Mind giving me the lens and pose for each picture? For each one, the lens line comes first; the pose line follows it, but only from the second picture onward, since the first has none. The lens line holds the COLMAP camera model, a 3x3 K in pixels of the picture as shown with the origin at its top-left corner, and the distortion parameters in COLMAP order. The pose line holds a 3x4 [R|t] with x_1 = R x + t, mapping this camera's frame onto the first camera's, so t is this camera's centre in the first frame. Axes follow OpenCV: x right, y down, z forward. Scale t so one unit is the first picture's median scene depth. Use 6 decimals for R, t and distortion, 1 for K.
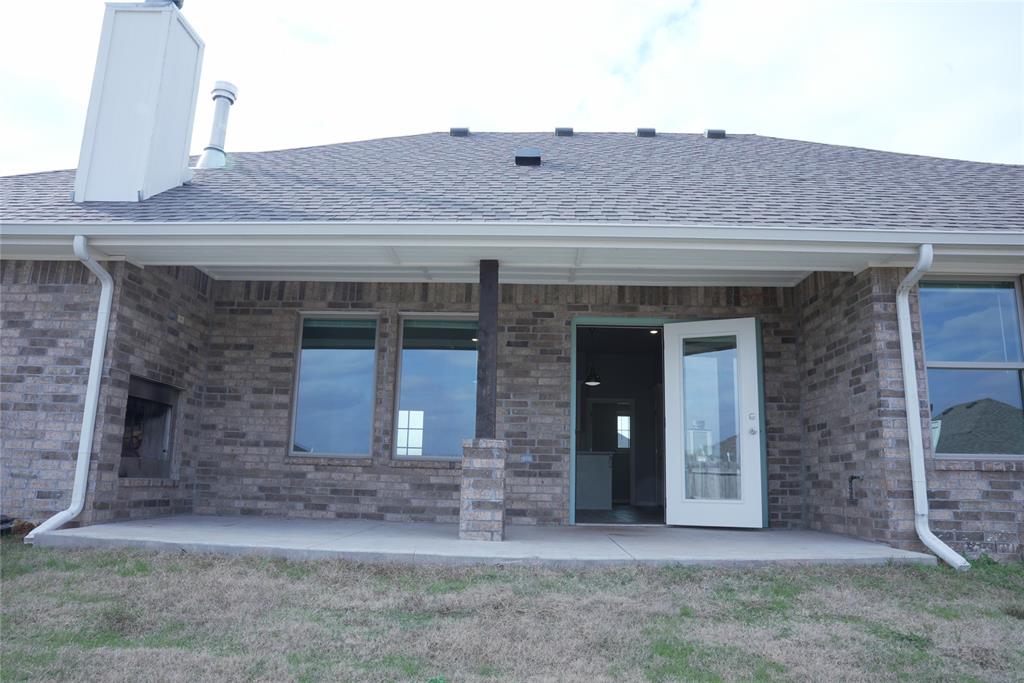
lens RADIAL K [[714.6, 0, 512.0], [0, 714.6, 341.5], [0, 0, 1]] dist [-0.130925, 0.101248]
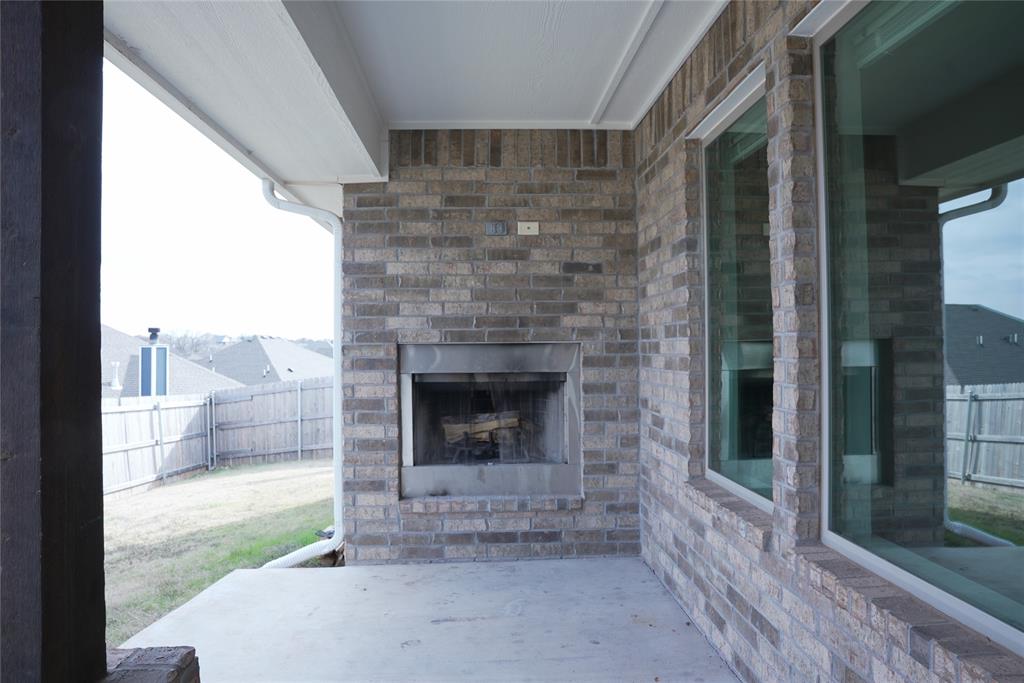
lens RADIAL K [[714.6, 0, 512.0], [0, 714.6, 341.5], [0, 0, 1]] dist [-0.130925, 0.101248]
pose [[0.083180, -0.032272, -0.996012, 0.121799], [0.206885, 0.978259, -0.014419, 0.070959], [0.974823, -0.204860, 0.088048, 0.979859]]
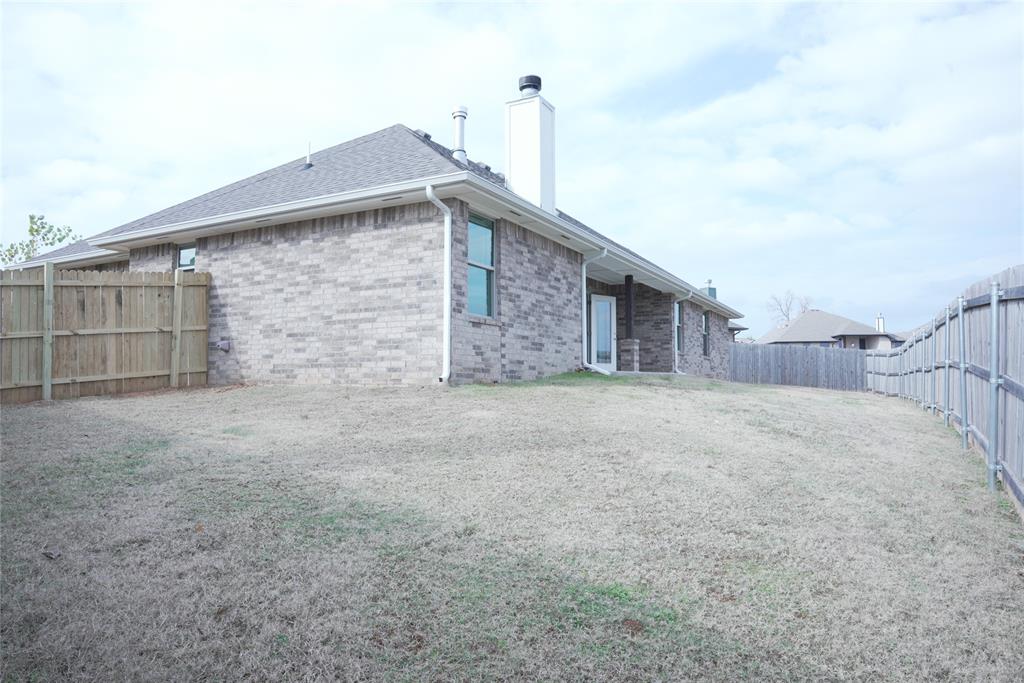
lens RADIAL K [[714.6, 0, 512.0], [0, 714.6, 341.5], [0, 0, 1]] dist [-0.130925, 0.101248]
pose [[0.409888, 0.029124, 0.911671, -2.515260], [-0.181333, 0.982142, 0.050152, 0.078039], [-0.893930, -0.185872, 0.407850, 0.202590]]
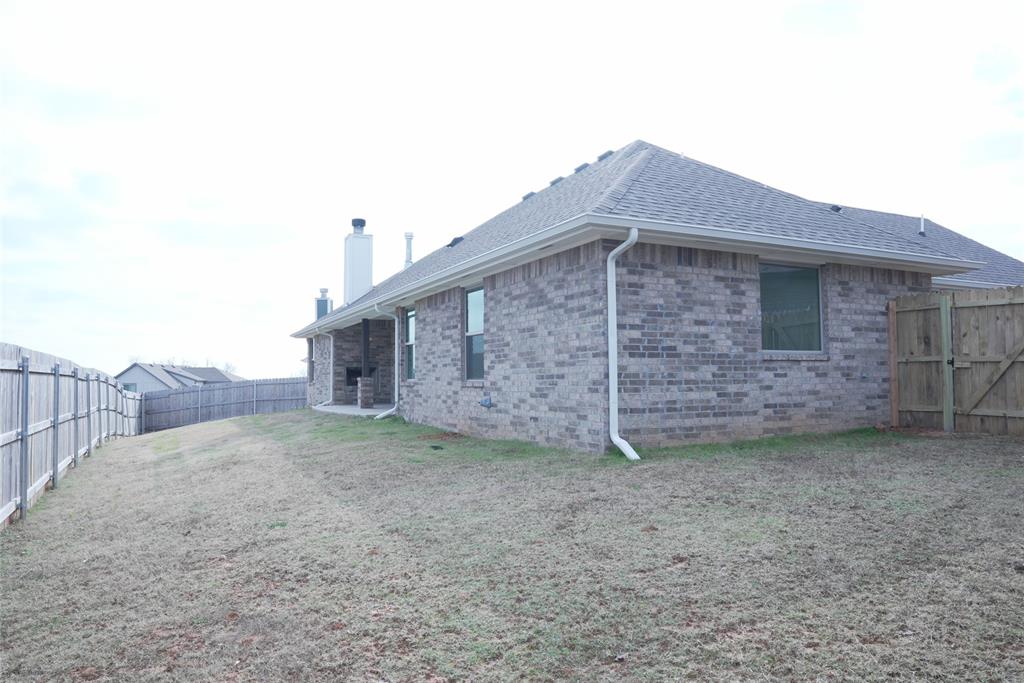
lens RADIAL K [[714.6, 0, 512.0], [0, 714.6, 341.5], [0, 0, 1]] dist [-0.130925, 0.101248]
pose [[0.482039, -0.081313, -0.872369, 2.647141], [0.192255, 0.981234, 0.014772, 0.053493], [0.854796, -0.174838, 0.488625, 0.033046]]
